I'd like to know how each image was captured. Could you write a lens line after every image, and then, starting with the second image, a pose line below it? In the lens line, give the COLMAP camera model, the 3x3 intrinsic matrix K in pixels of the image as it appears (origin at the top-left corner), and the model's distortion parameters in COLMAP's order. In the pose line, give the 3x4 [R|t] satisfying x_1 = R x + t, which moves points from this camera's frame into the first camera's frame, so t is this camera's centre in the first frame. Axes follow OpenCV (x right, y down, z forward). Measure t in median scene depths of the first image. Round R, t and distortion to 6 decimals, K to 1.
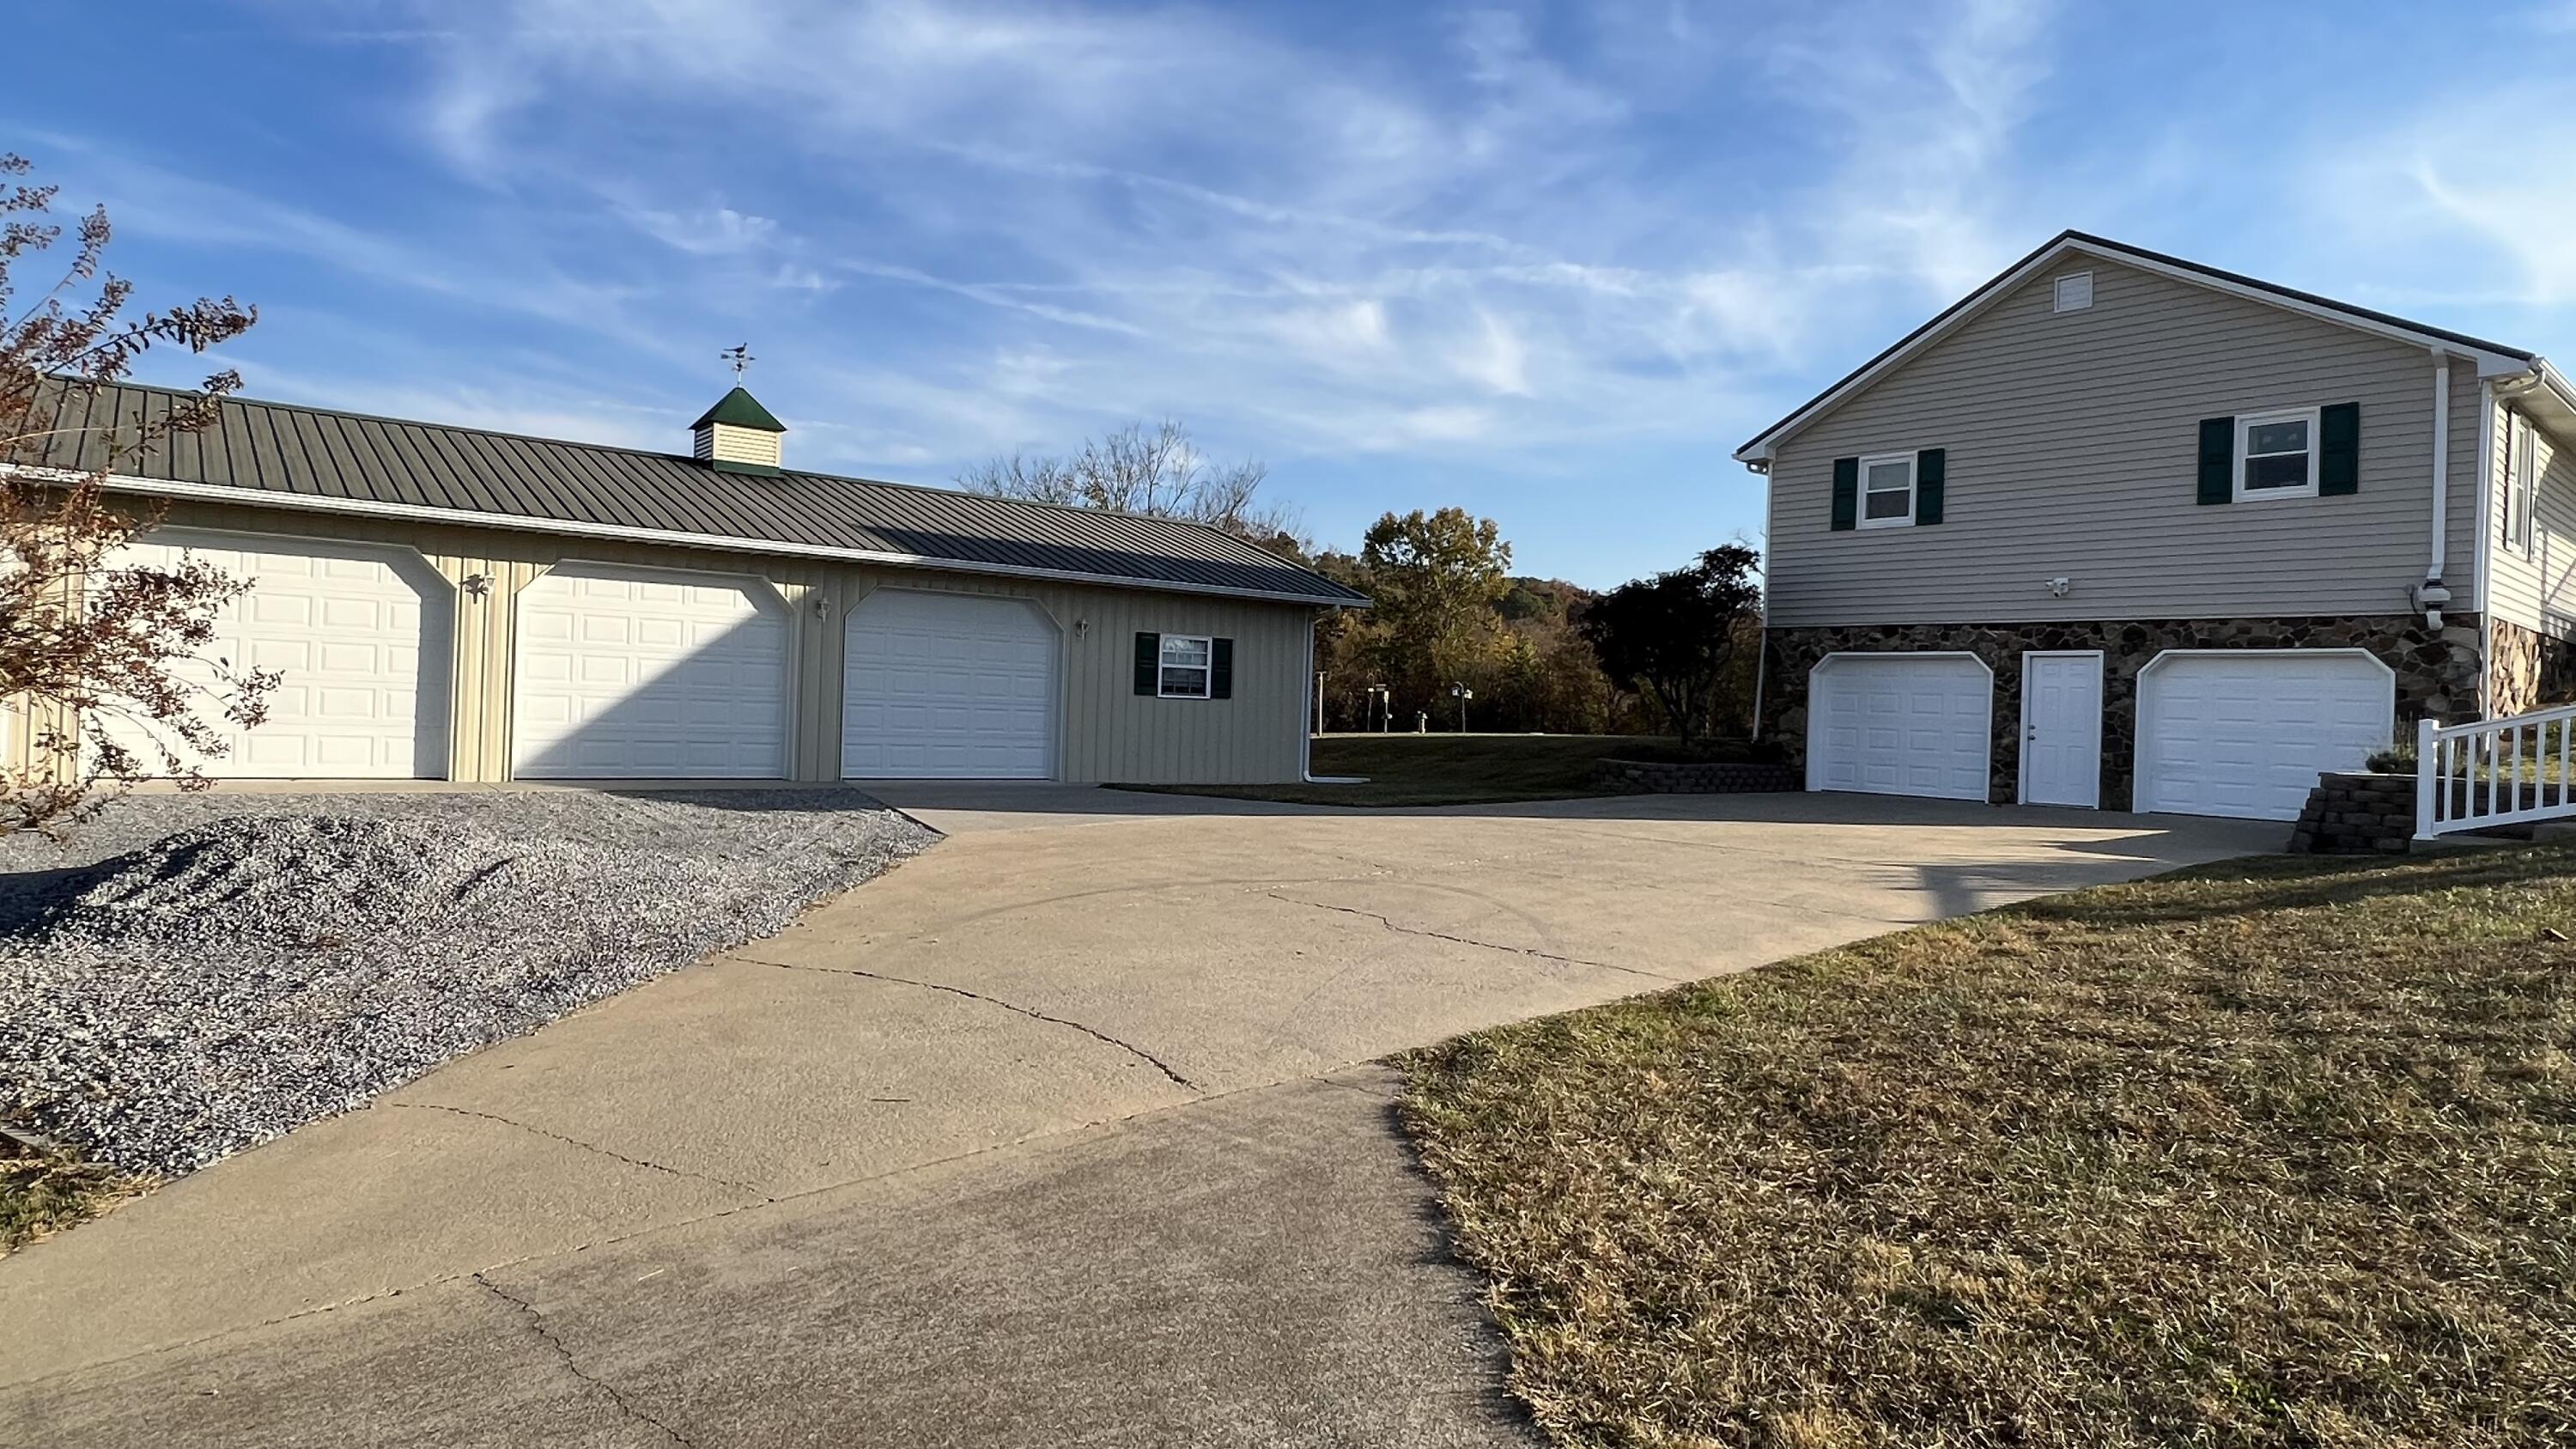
lens RADIAL K [[1487.8, 0, 1279.9], [0, 1487.8, 710.2], [0, 0, 1]] dist [0.000390, -0.001659]
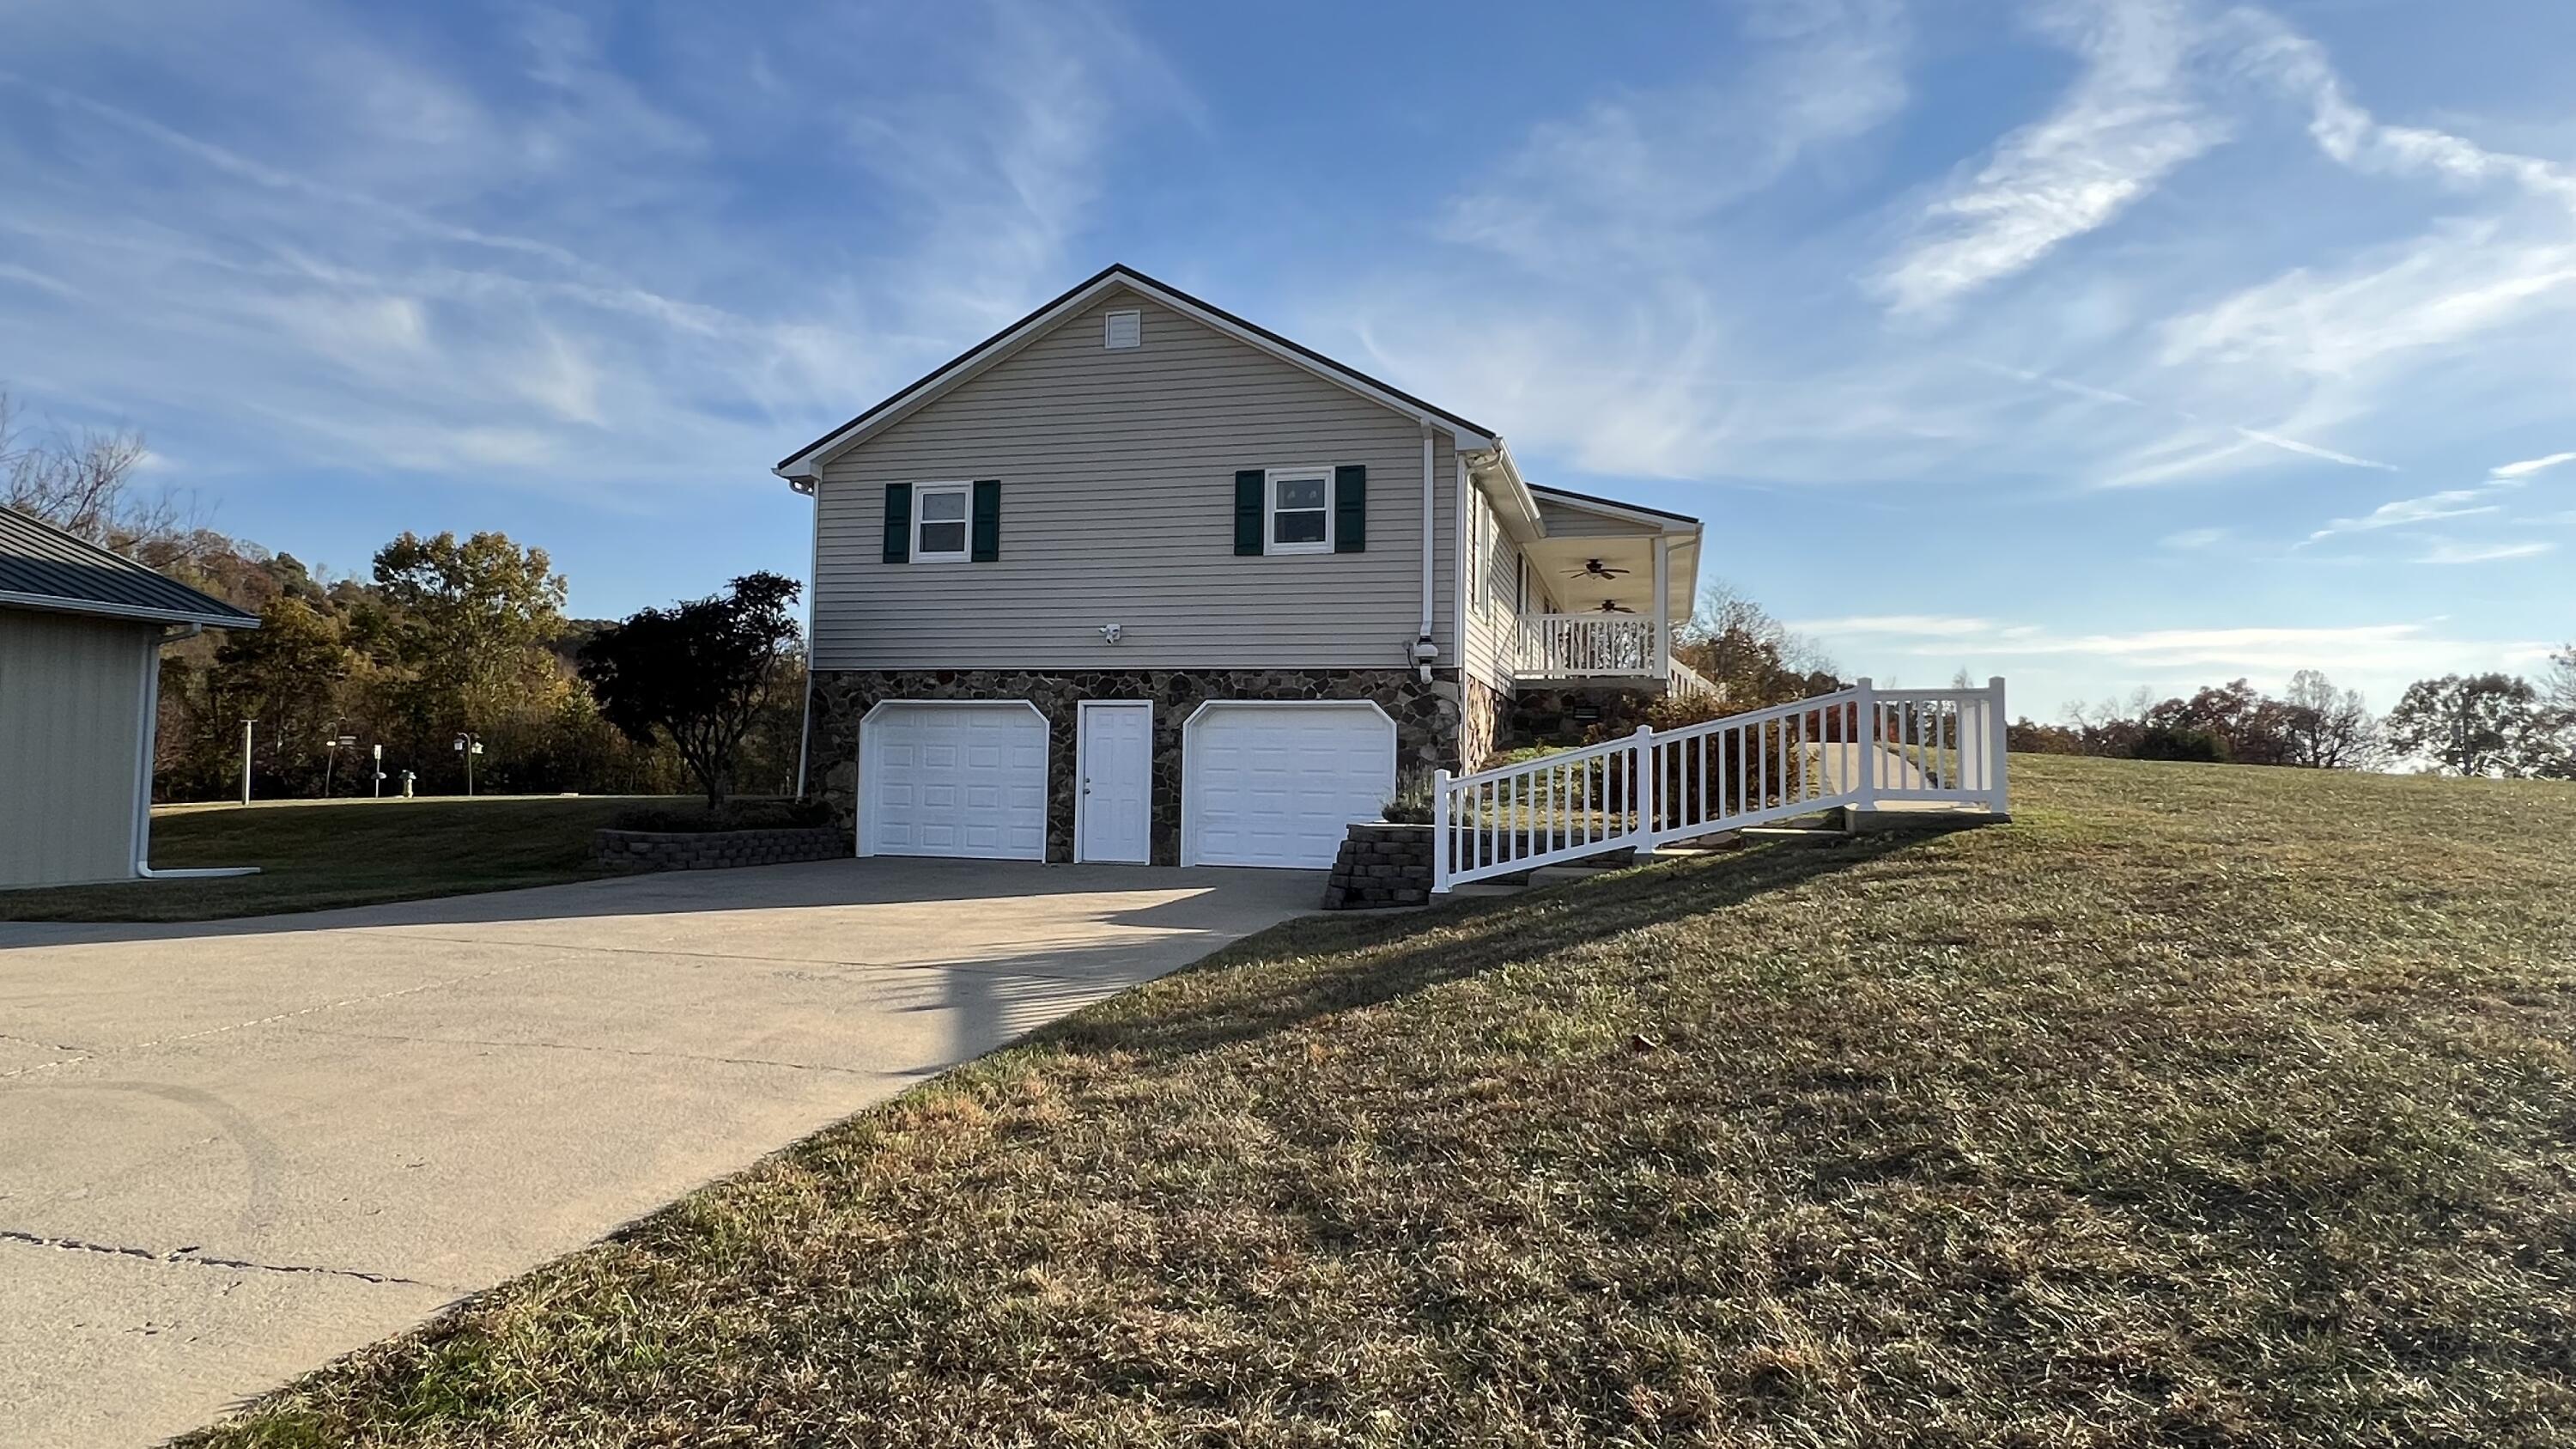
lens RADIAL K [[1487.8, 0, 1279.9], [0, 1487.8, 710.2], [0, 0, 1]] dist [0.000390, -0.001659]
pose [[0.830694, 0.008224, 0.556668, 0.083377], [0.011134, 0.999445, -0.031381, -0.002286], [-0.556617, 0.032266, 0.830142, 0.150146]]
